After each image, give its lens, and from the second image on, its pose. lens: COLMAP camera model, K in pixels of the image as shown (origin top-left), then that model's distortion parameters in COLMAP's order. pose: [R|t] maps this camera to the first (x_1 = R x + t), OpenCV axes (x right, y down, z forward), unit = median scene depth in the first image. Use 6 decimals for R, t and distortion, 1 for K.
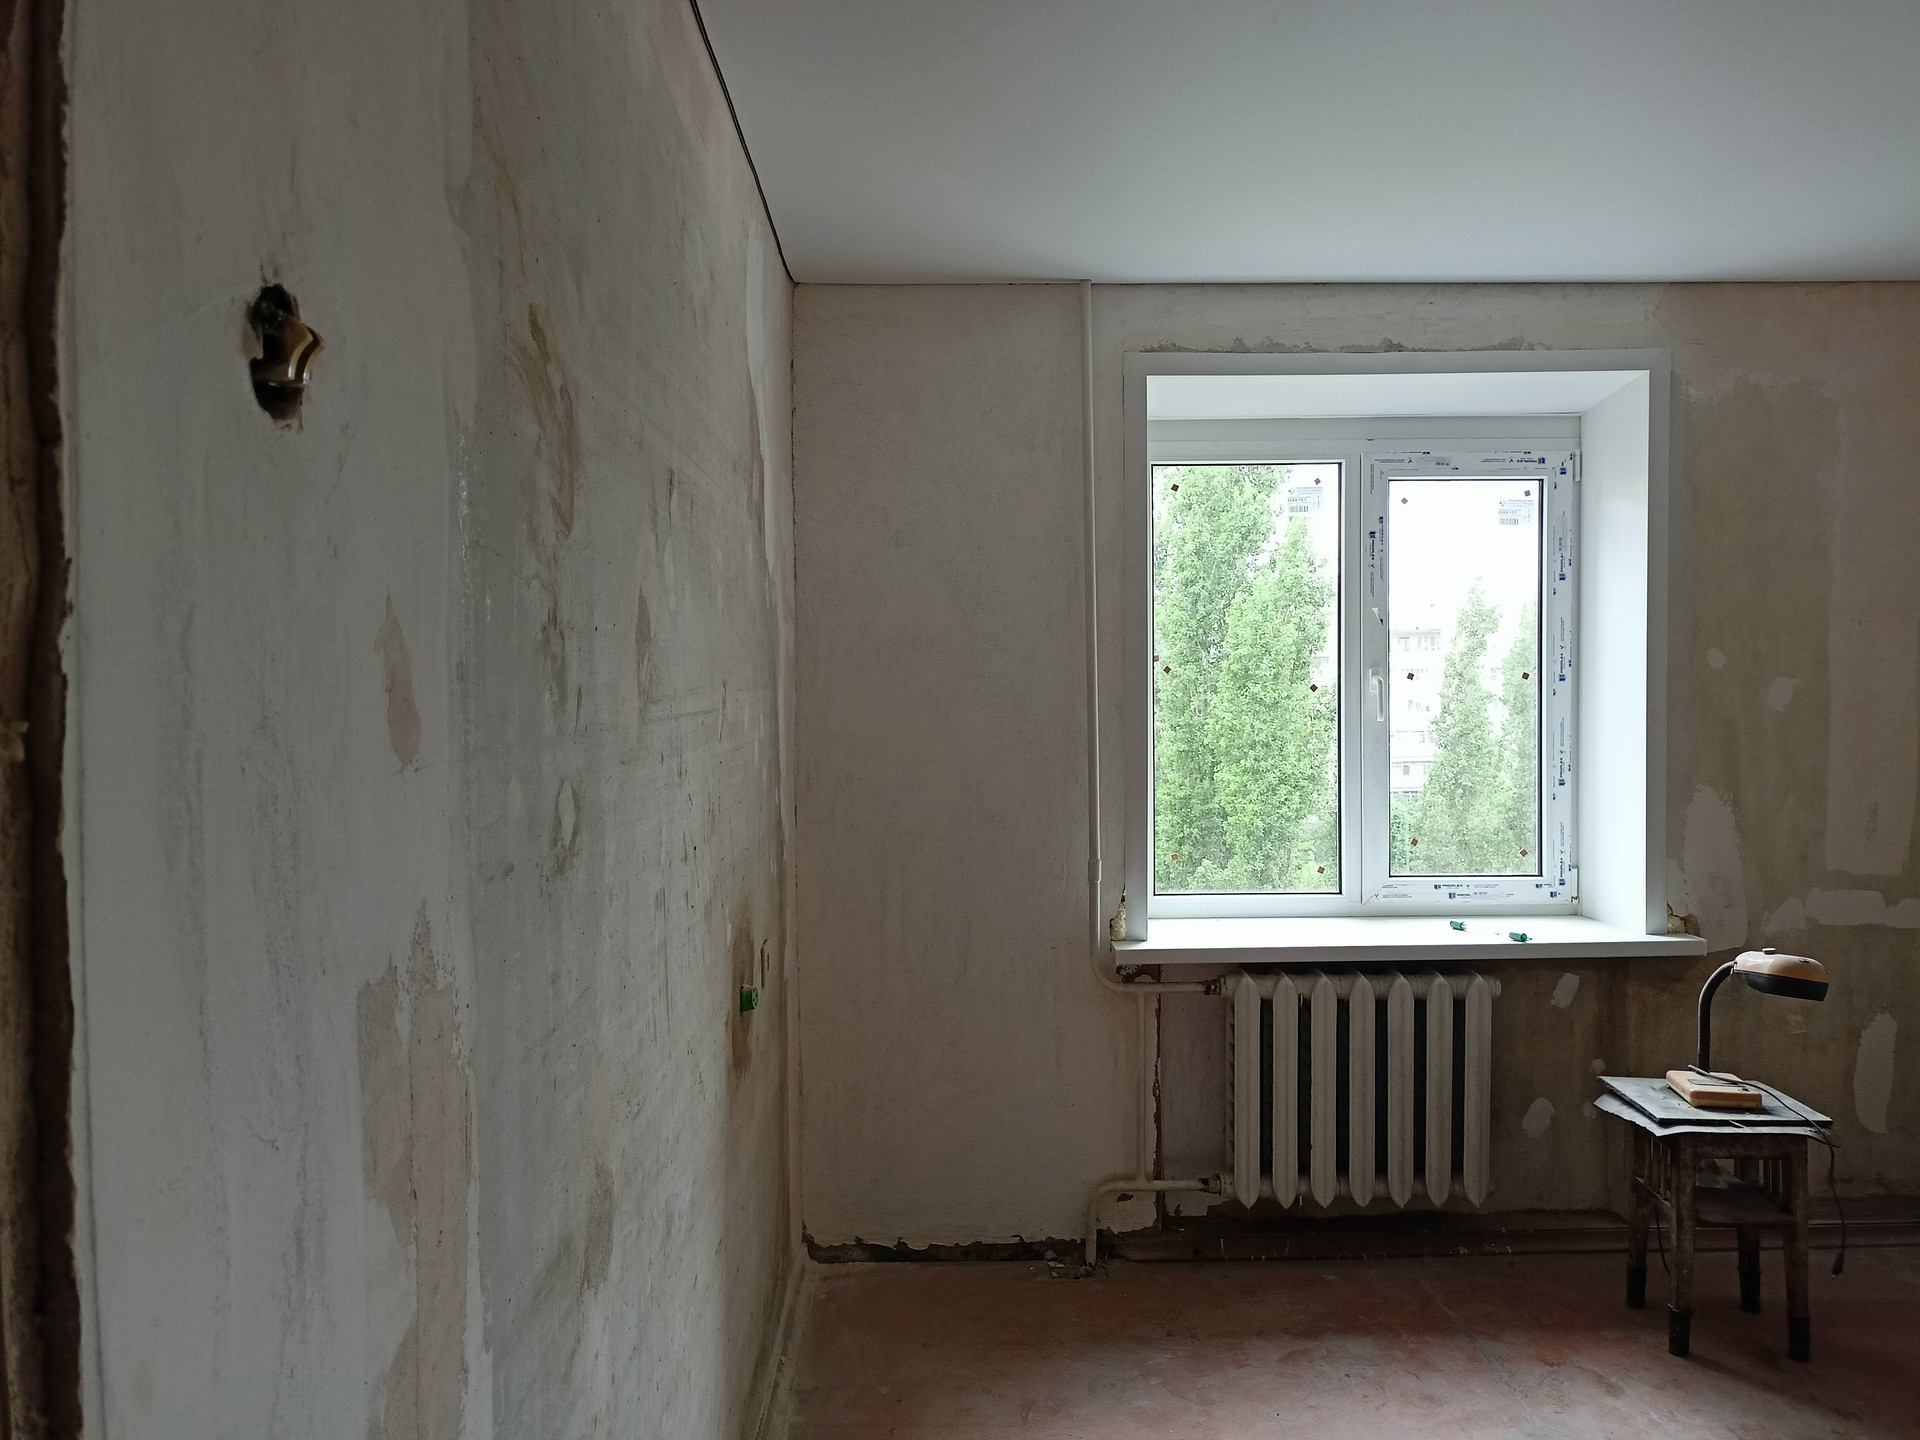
lens RADIAL K [[1422.9, 0, 968.3], [0, 1422.9, 725.1], [0, 0, 1]] dist [0.076599, -0.094169]
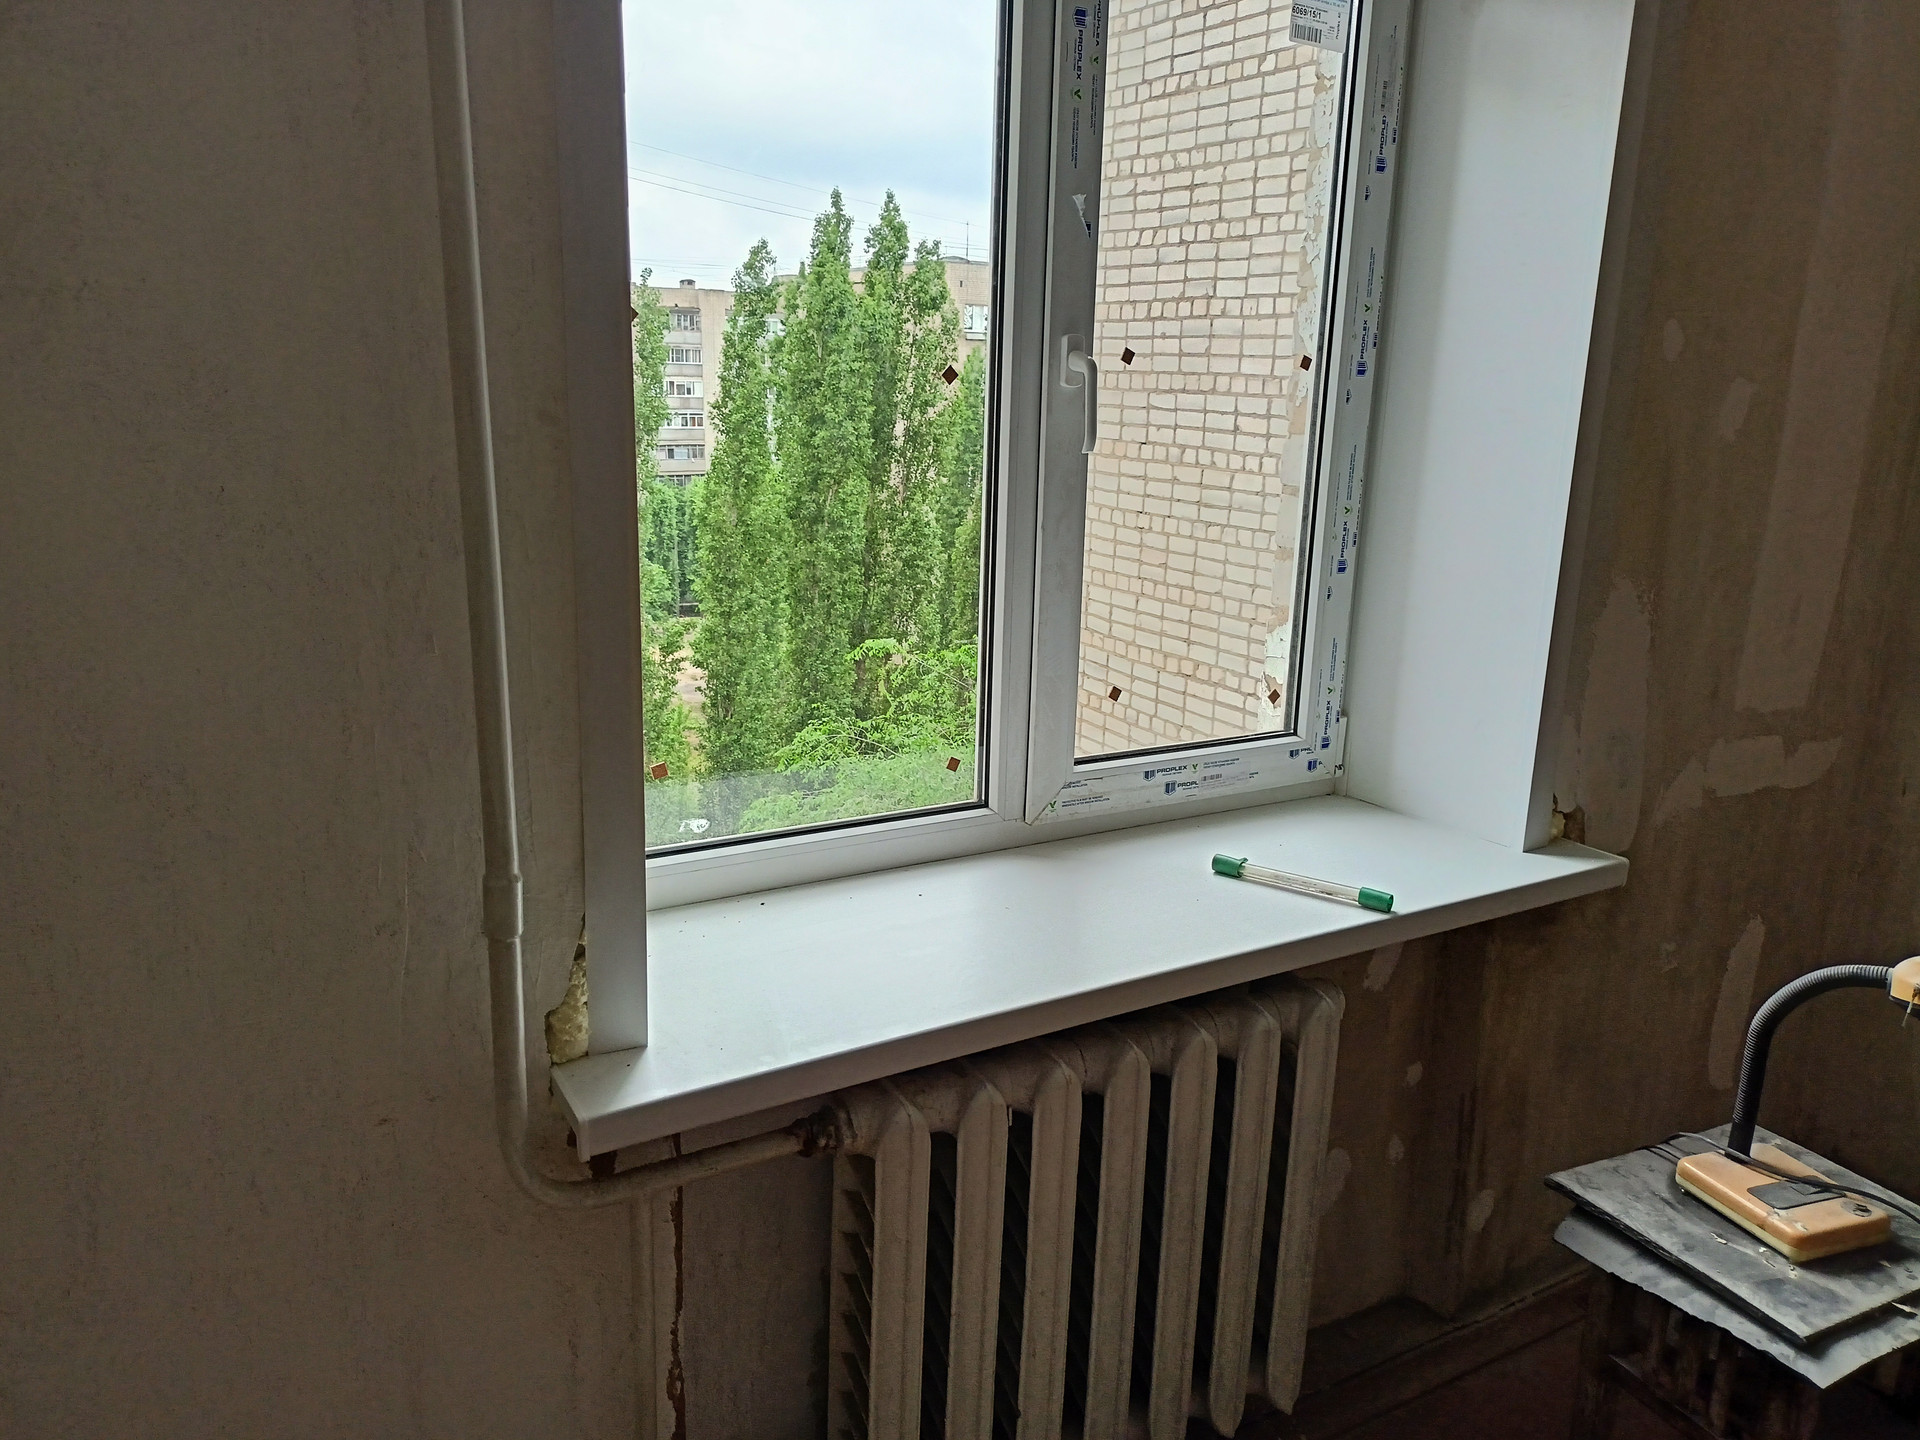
lens RADIAL K [[1422.9, 0, 968.3], [0, 1422.9, 725.1], [0, 0, 1]] dist [0.076599, -0.094169]
pose [[0.876931, -0.083393, 0.473326, 0.026488], [-0.021856, 0.976893, 0.212607, -0.014950], [-0.480118, -0.196787, 0.854846, 0.636863]]
